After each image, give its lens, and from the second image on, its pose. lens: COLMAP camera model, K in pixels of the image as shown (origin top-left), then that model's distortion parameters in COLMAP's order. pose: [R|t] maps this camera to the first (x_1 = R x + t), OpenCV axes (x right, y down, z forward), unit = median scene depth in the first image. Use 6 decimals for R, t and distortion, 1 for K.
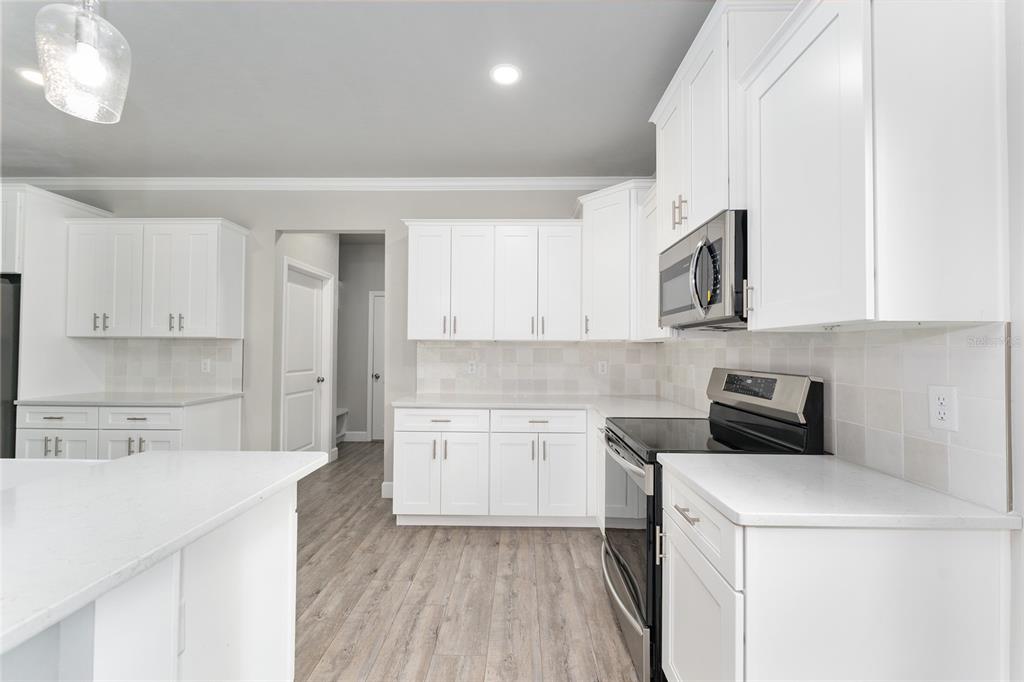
lens RADIAL K [[408.2, 0, 512.0], [0, 408.2, 341.0], [0, 0, 1]] dist [-0.000743, -0.000122]
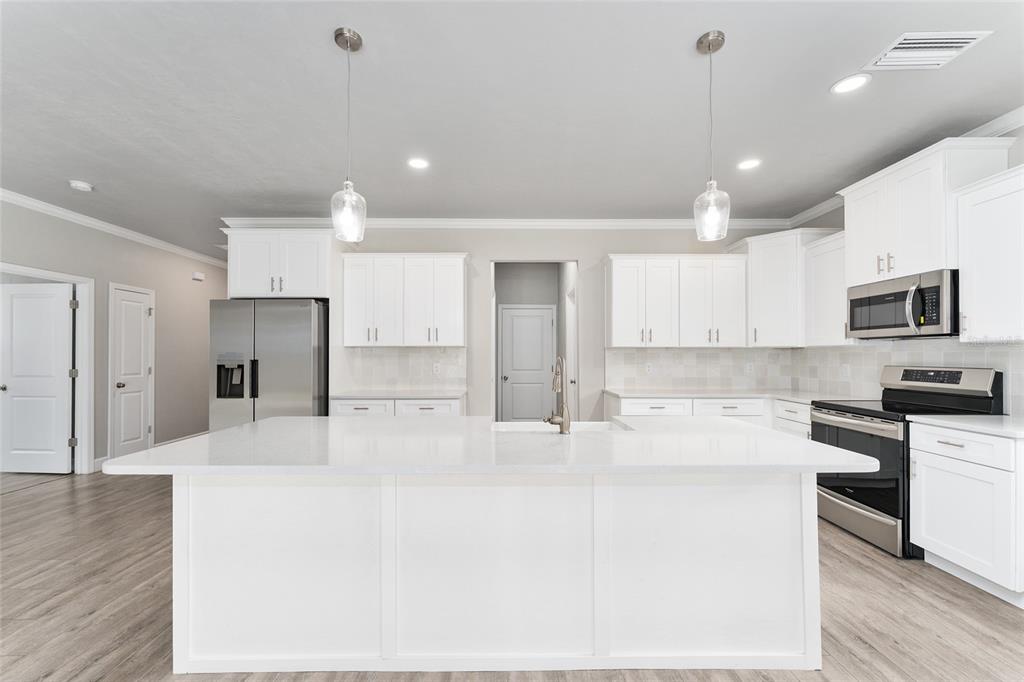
lens RADIAL K [[411.7, 0, 510.5], [0, 411.7, 350.2], [0, 0, 1]] dist [-0.000175, -0.000258]
pose [[0.999700, -0.006189, 0.023689, -0.677423], [0.005930, 0.999922, 0.010982, -0.010393], [-0.023756, -0.010838, 0.999659, -0.334713]]
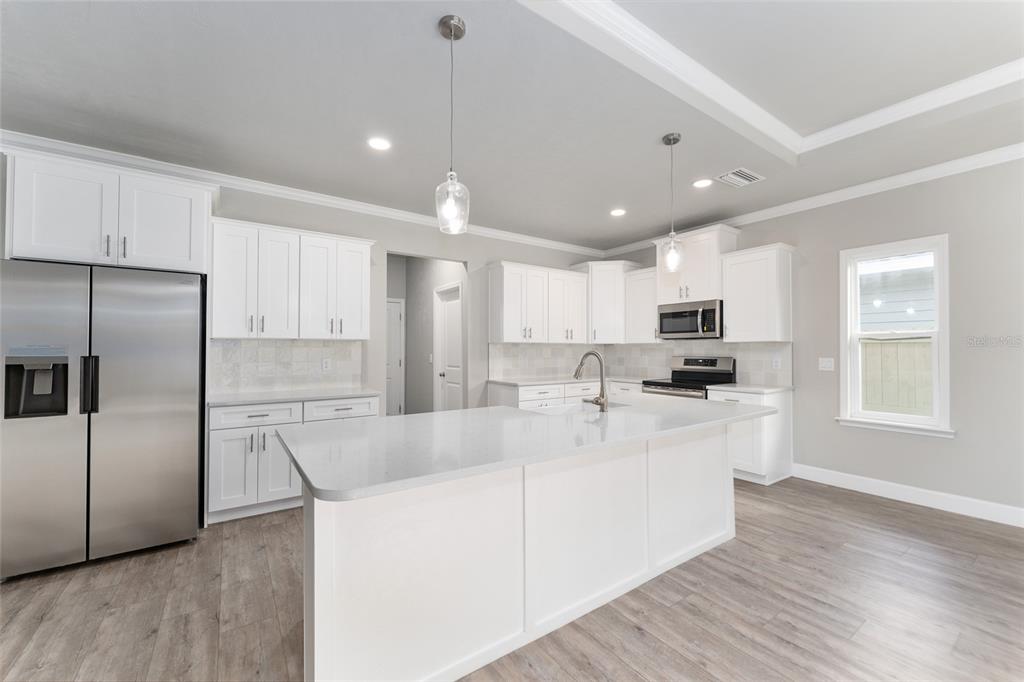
lens RADIAL K [[407.5, 0, 511.1], [0, 407.5, 341.8], [0, 0, 1]] dist [-0.000387, -0.000582]
pose [[0.809687, 0.004978, 0.586841, -1.218812], [-0.008743, 0.999955, 0.003581, -0.012294], [-0.586797, -0.008030, 0.809694, -0.239469]]
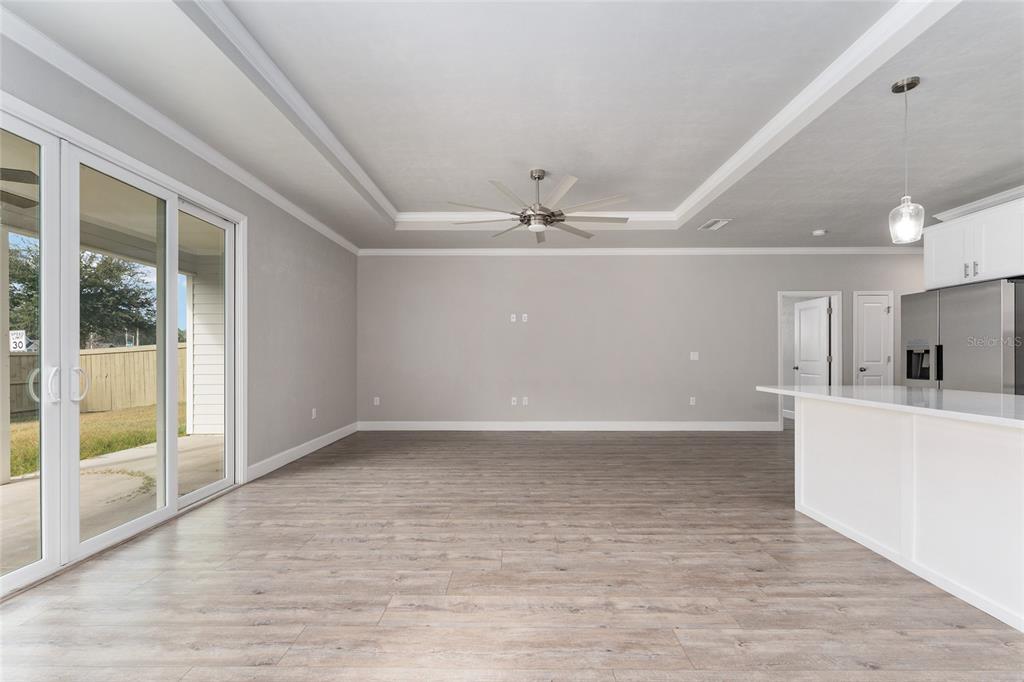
lens RADIAL K [[413.8, 0, 514.7], [0, 413.8, 357.0], [0, 0, 1]] dist [0.000820, -0.000029]
pose [[0.017561, -0.003031, -0.999841, -0.089946], [0.024375, 0.999699, -0.002602, 0.036327], [0.999549, -0.024326, 0.017629, -0.485288]]
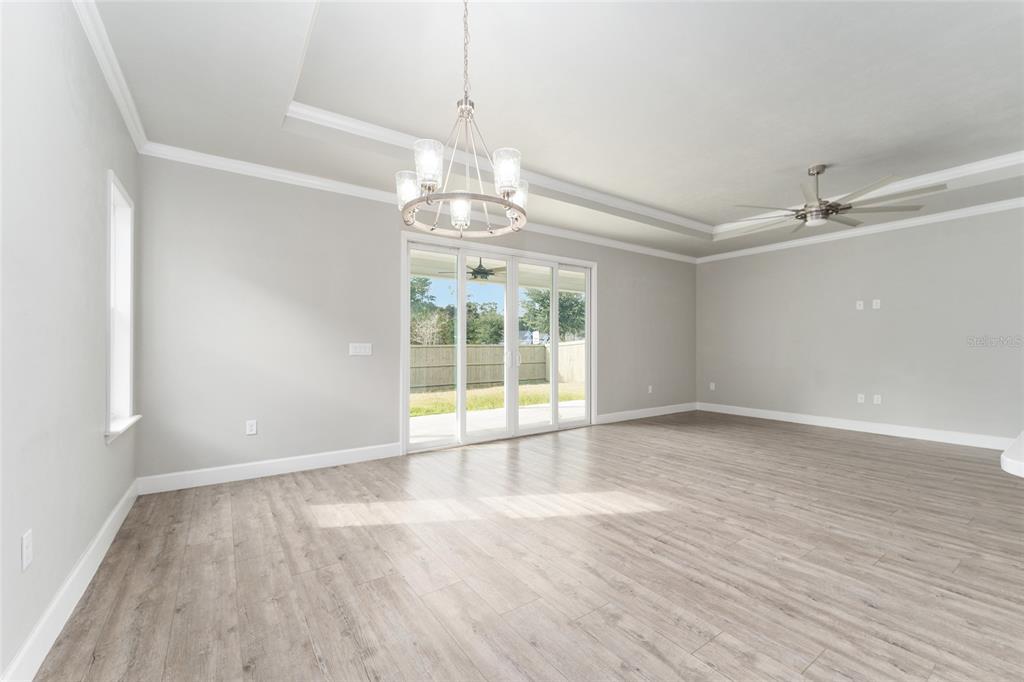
lens RADIAL K [[418.8, 0, 511.6], [0, 418.8, 344.3], [0, 0, 1]] dist [0.000039, 0.000036]
pose [[-0.807628, -0.010063, -0.589607, 0.216926], [0.008450, 0.999554, -0.028635, 0.052176], [0.589632, -0.028109, -0.807183, 0.165707]]
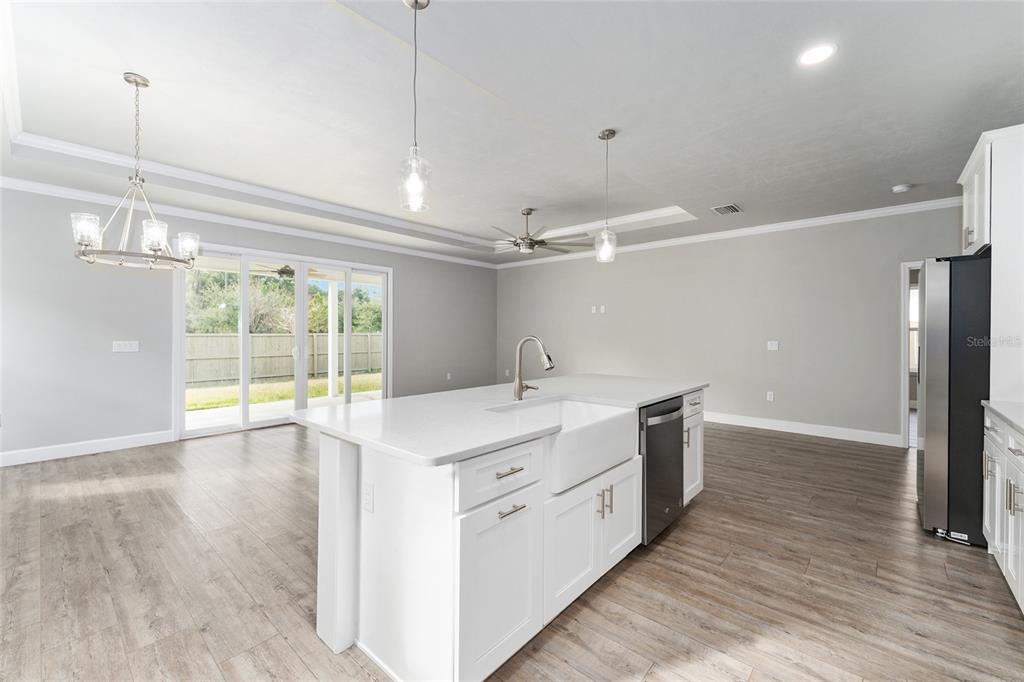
lens RADIAL K [[422.9, 0, 508.5], [0, 422.9, 335.6], [0, 0, 1]] dist [0.000125, -0.000127]
pose [[-0.652323, -0.005175, -0.757924, 0.052608], [0.008883, 0.999856, -0.014473, 0.018528], [0.757889, -0.016174, -0.652183, 0.842129]]
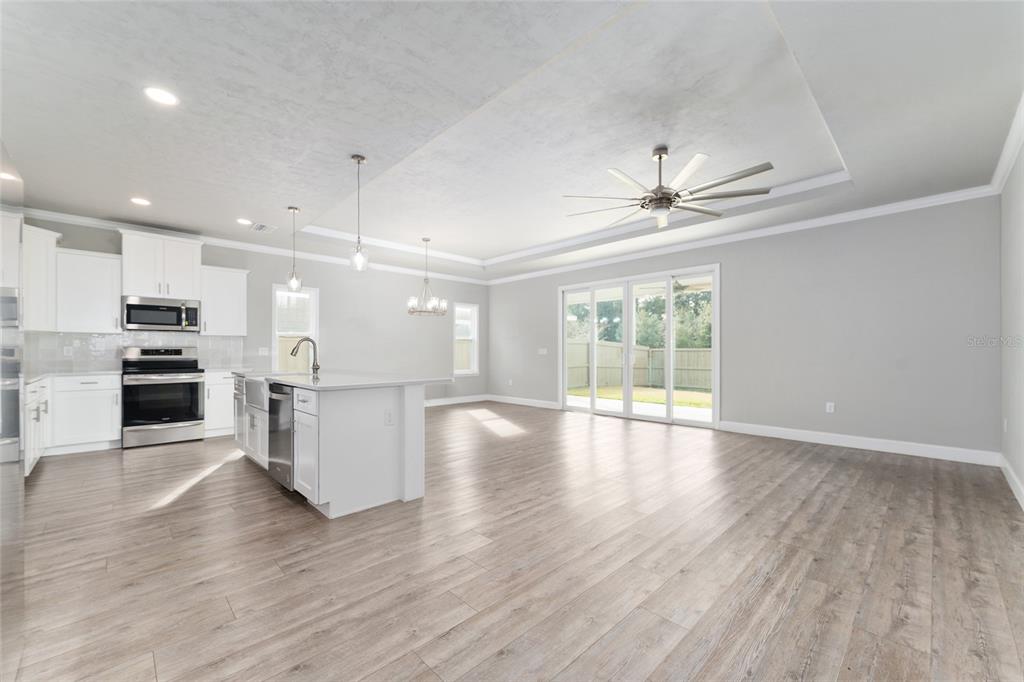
lens RADIAL K [[411.7, 0, 510.5], [0, 411.7, 350.2], [0, 0, 1]] dist [-0.000175, -0.000258]
pose [[-0.709876, -0.003653, 0.704317, -2.069778], [-0.019004, 0.999722, -0.013968, 0.057263], [-0.704070, -0.023300, -0.709748, 0.864233]]
